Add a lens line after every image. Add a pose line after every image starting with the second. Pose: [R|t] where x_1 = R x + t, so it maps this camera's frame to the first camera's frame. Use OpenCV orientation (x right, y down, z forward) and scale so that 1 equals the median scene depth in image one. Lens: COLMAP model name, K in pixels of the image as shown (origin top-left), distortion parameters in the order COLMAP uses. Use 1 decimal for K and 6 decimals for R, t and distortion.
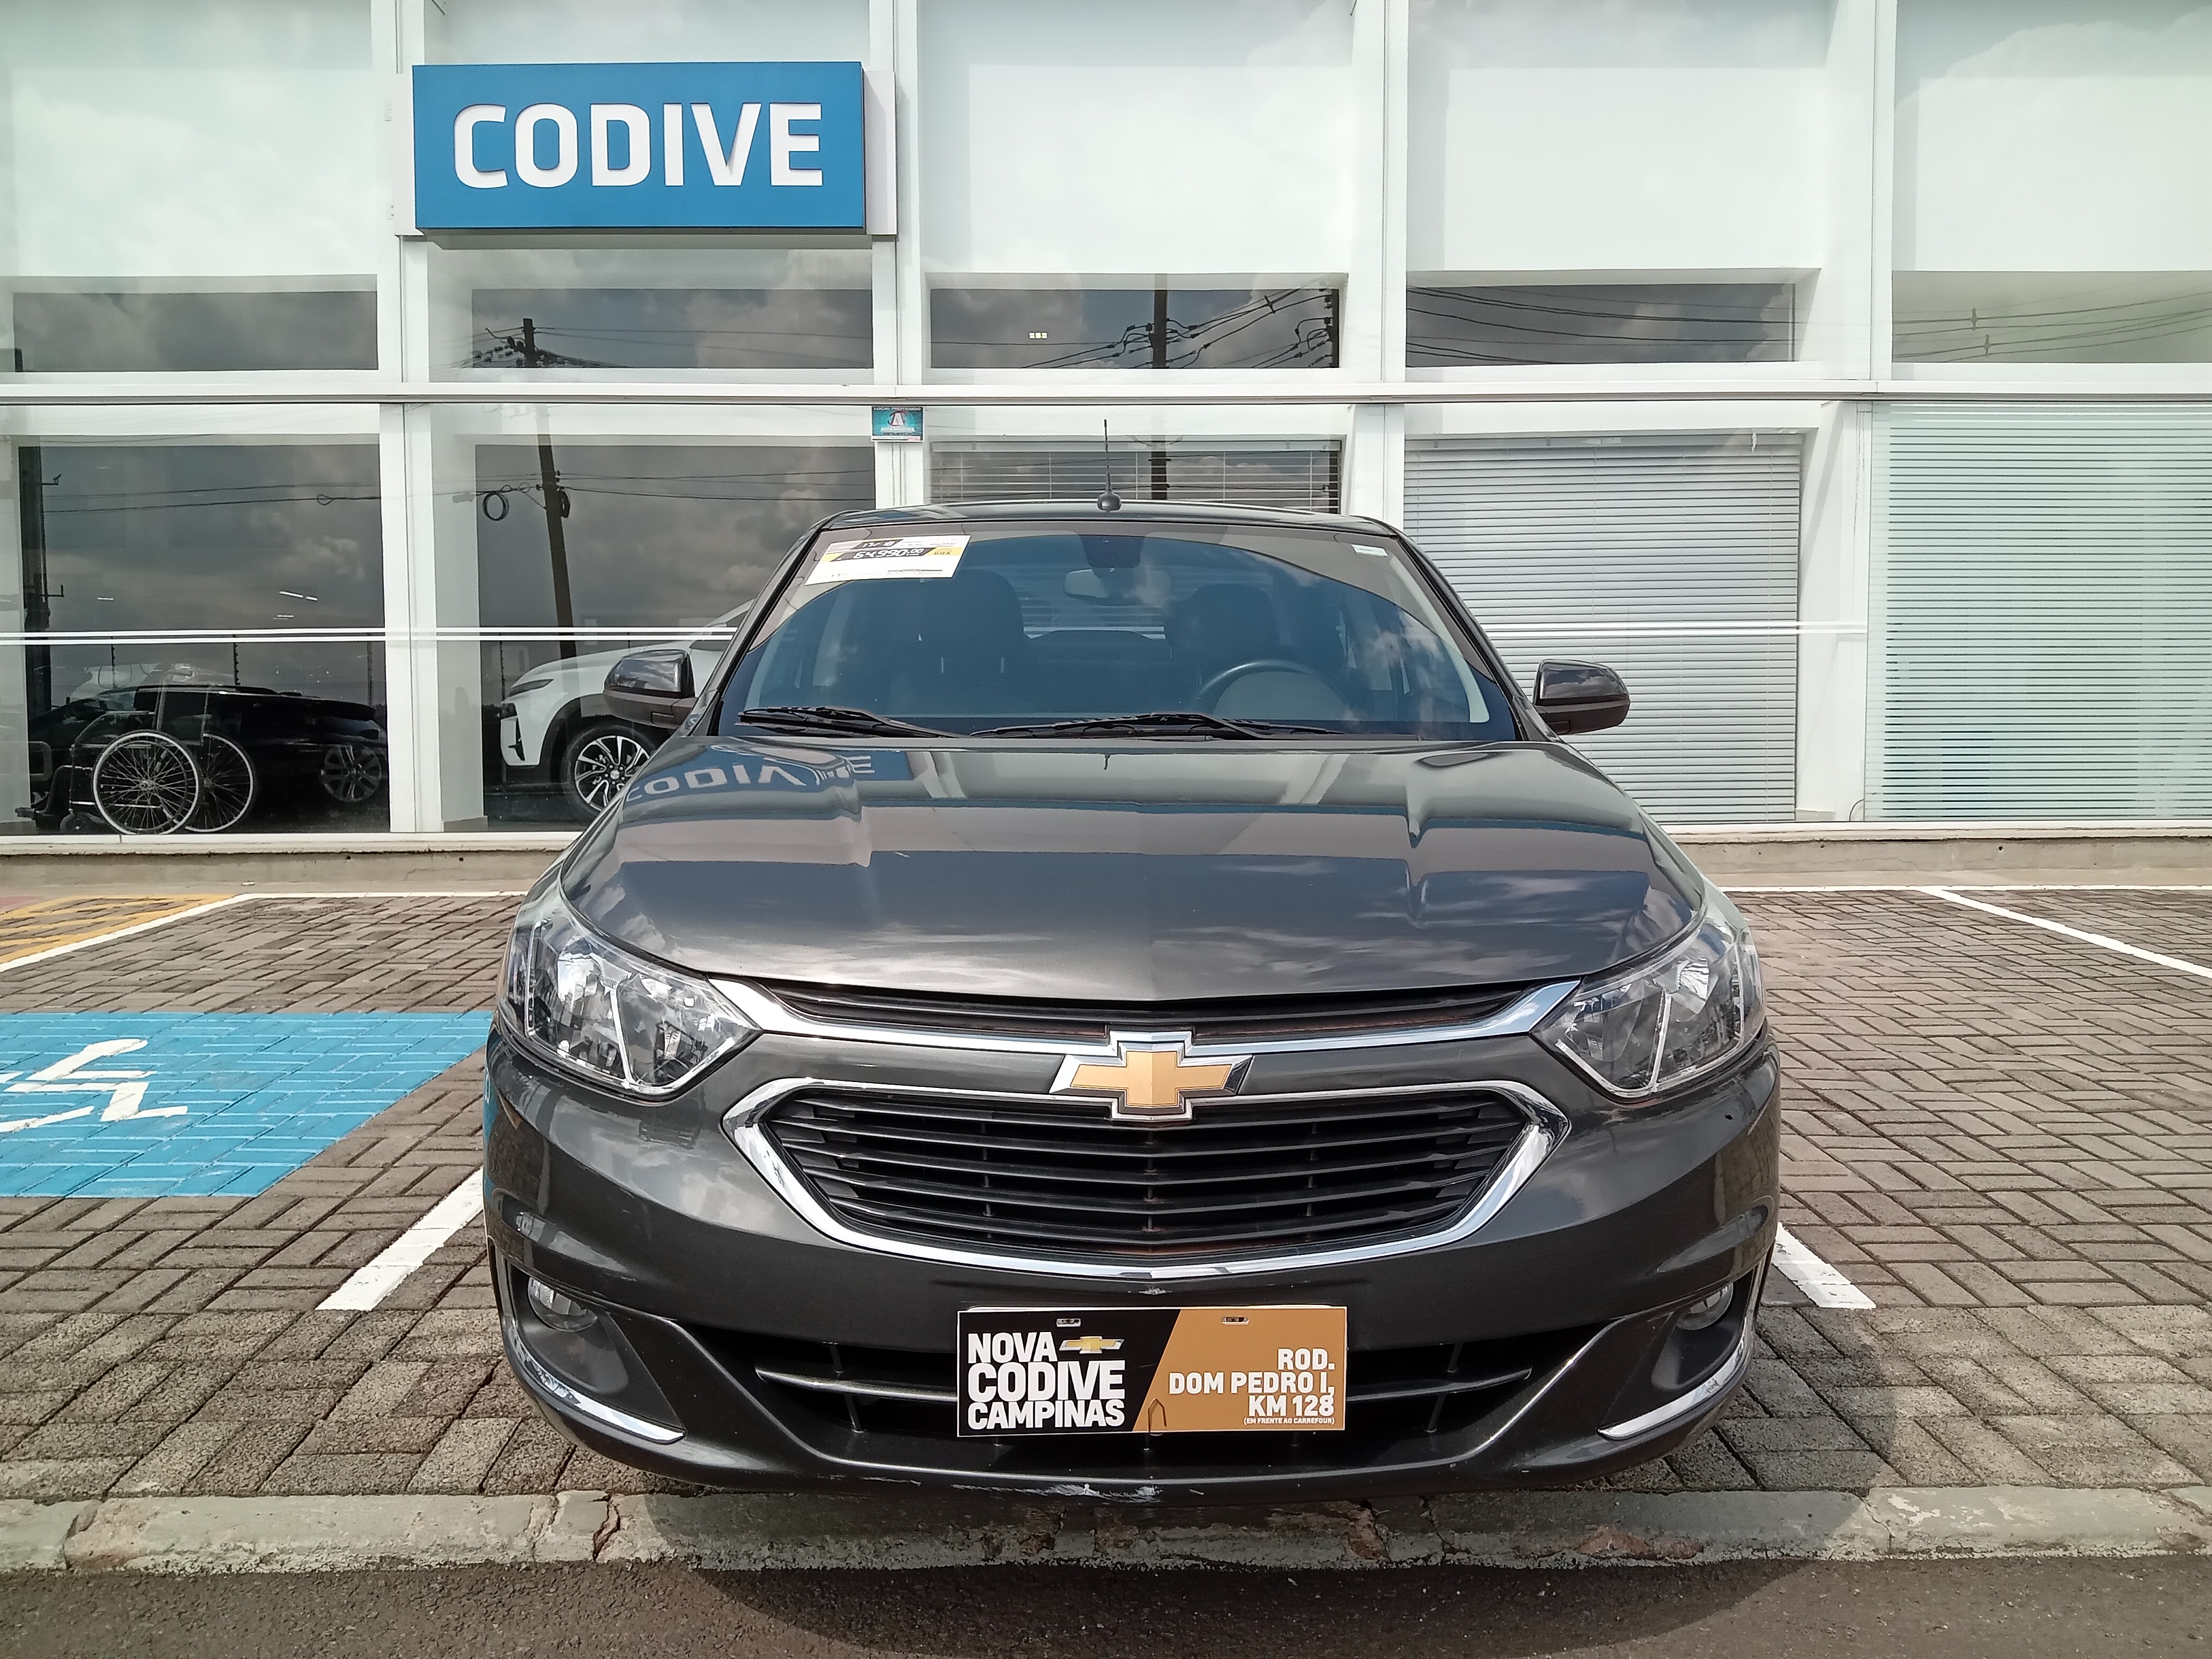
lens RADIAL K [[1664.2, 0, 1110.7], [0, 1664.2, 817.4], [0, 0, 1]] dist [-0.001202, 0.003070]
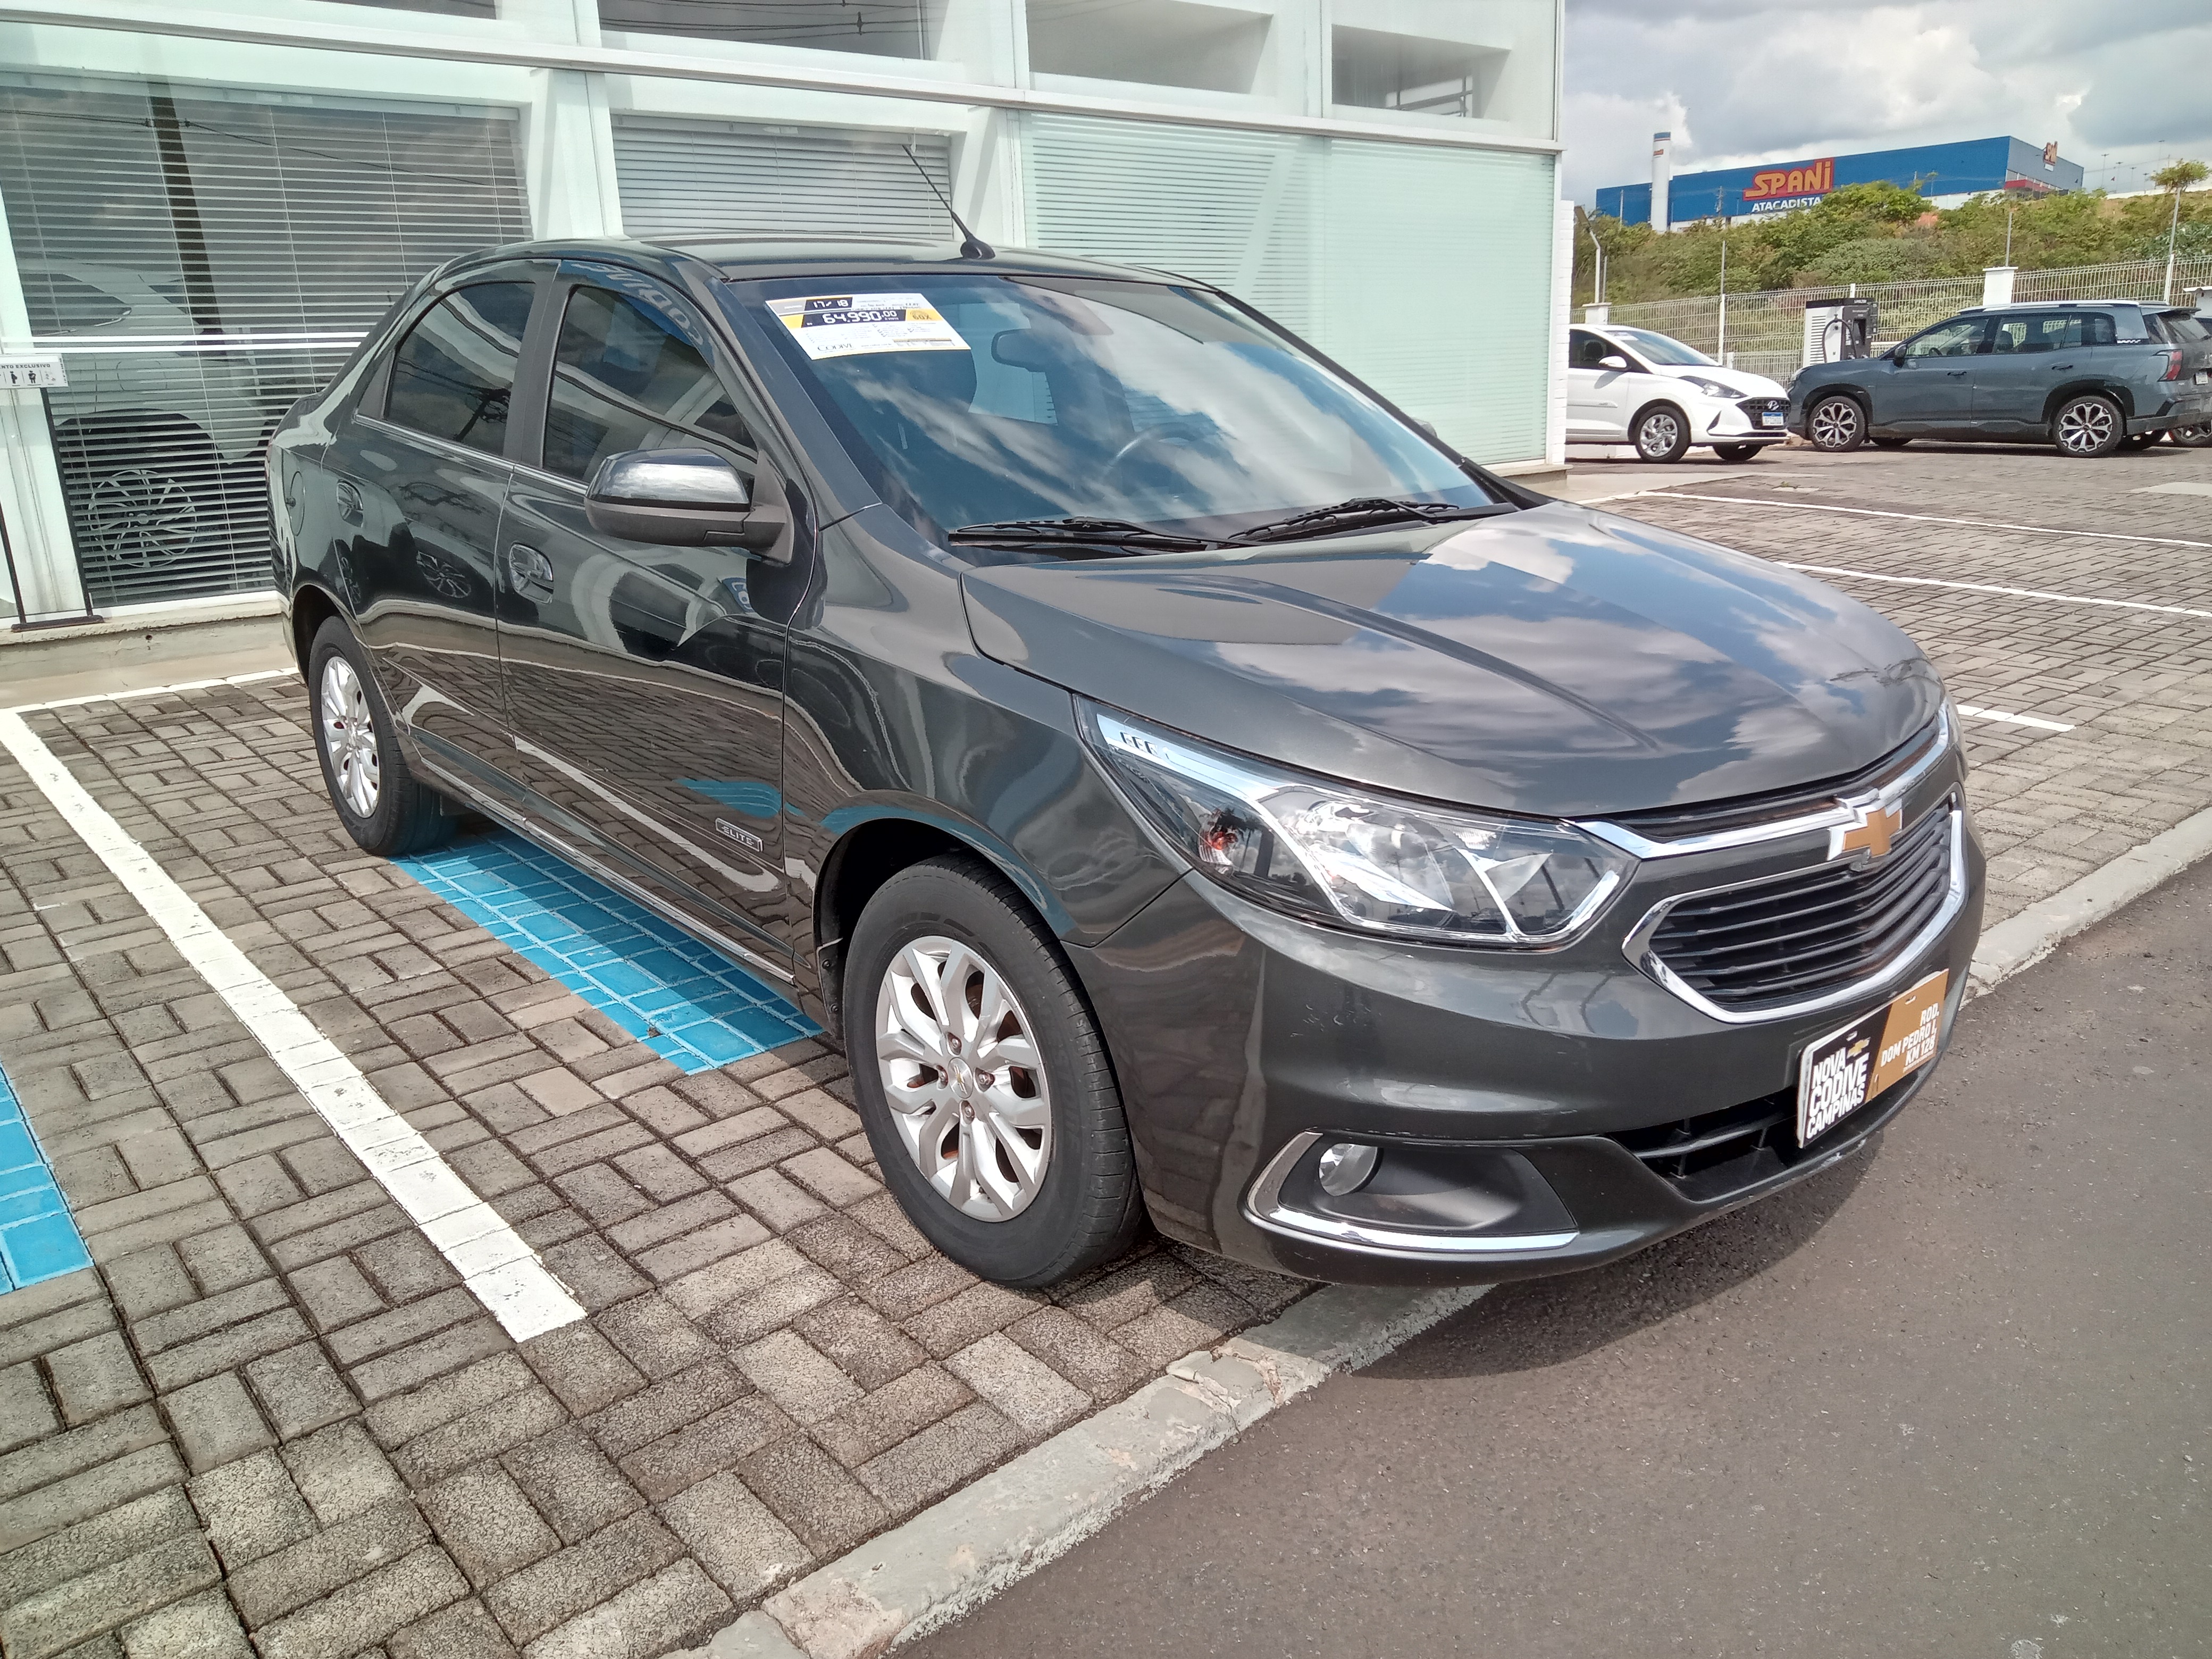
lens RADIAL K [[1623.4, 0, 1108.8], [0, 1623.4, 837.6], [0, 0, 1]] dist [0.087441, -0.123439]
pose [[0.761940, -0.199321, 0.616213, -0.662954], [0.067878, 0.970800, 0.230085, -0.089195], [-0.644081, -0.133484, 0.753221, 0.257211]]
